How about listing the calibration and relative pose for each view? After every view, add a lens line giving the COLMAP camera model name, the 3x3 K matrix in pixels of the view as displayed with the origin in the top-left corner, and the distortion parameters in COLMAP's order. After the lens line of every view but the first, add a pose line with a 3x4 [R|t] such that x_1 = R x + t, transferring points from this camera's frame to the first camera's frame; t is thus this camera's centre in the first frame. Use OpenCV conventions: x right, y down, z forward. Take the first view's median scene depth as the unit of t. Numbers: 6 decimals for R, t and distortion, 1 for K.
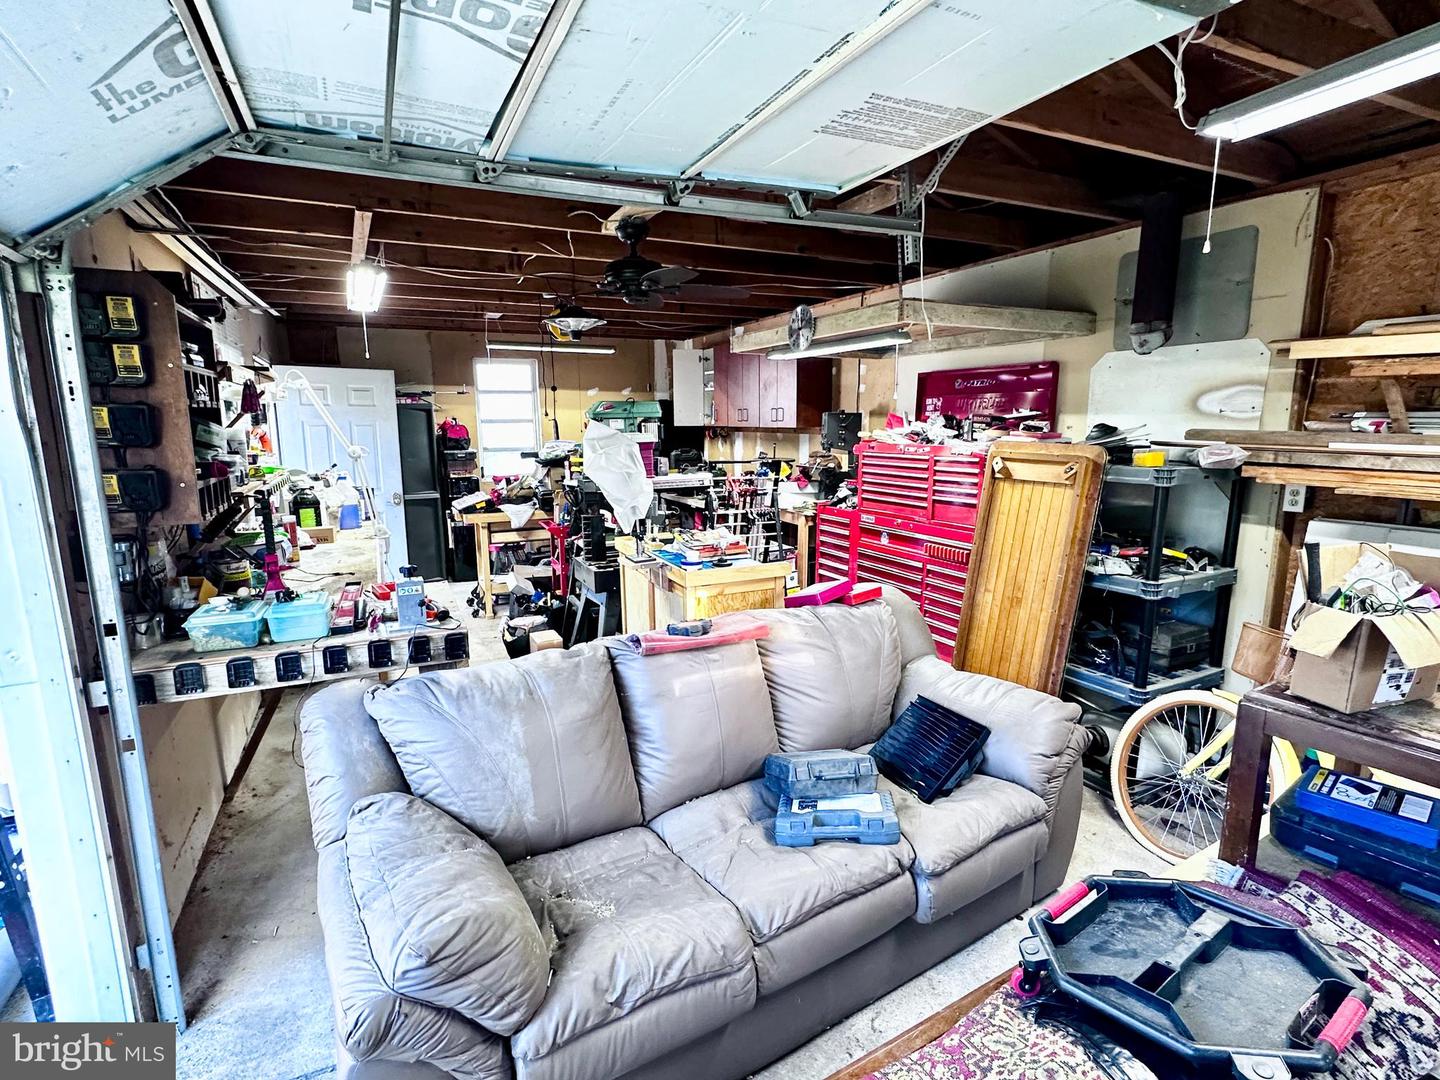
lens RADIAL K [[718.1, 0, 719.6], [0, 718.1, 539.2], [0, 0, 1]] dist [0.000556, -0.000669]
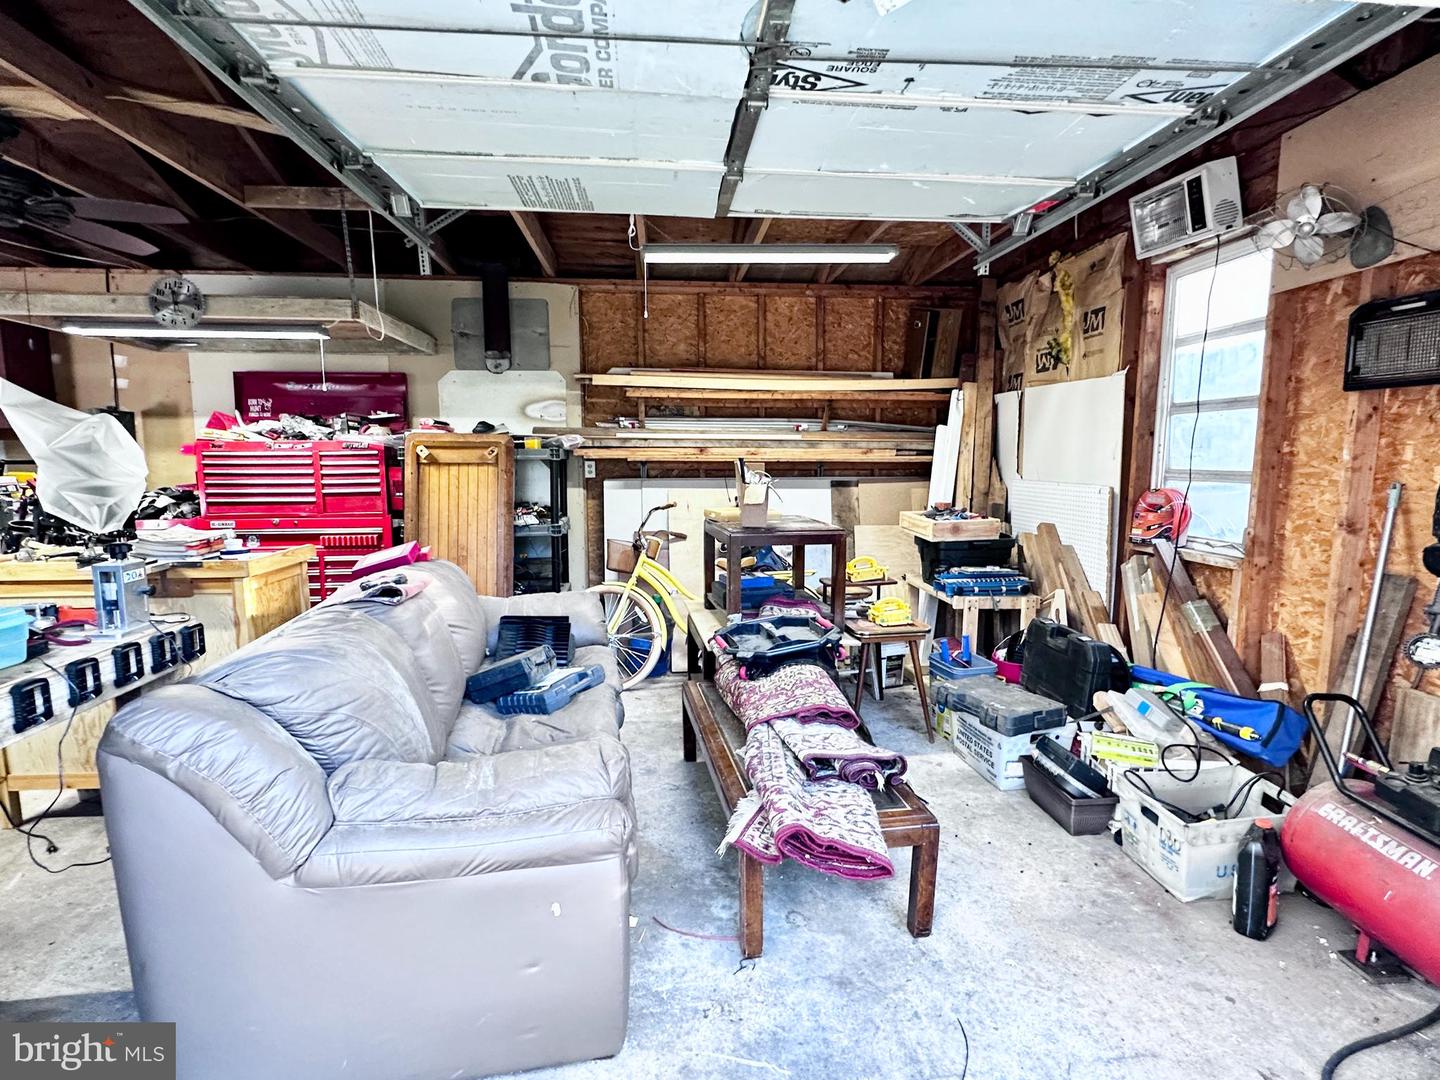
lens RADIAL K [[718.1, 0, 719.7], [0, 718.1, 539.5], [0, 0, 1]] dist [0.000556, -0.000669]
pose [[0.356360, -0.103163, 0.928636, -0.590139], [0.154312, 0.986736, 0.050402, 0.059148], [-0.921518, 0.125338, 0.367552, 0.120589]]
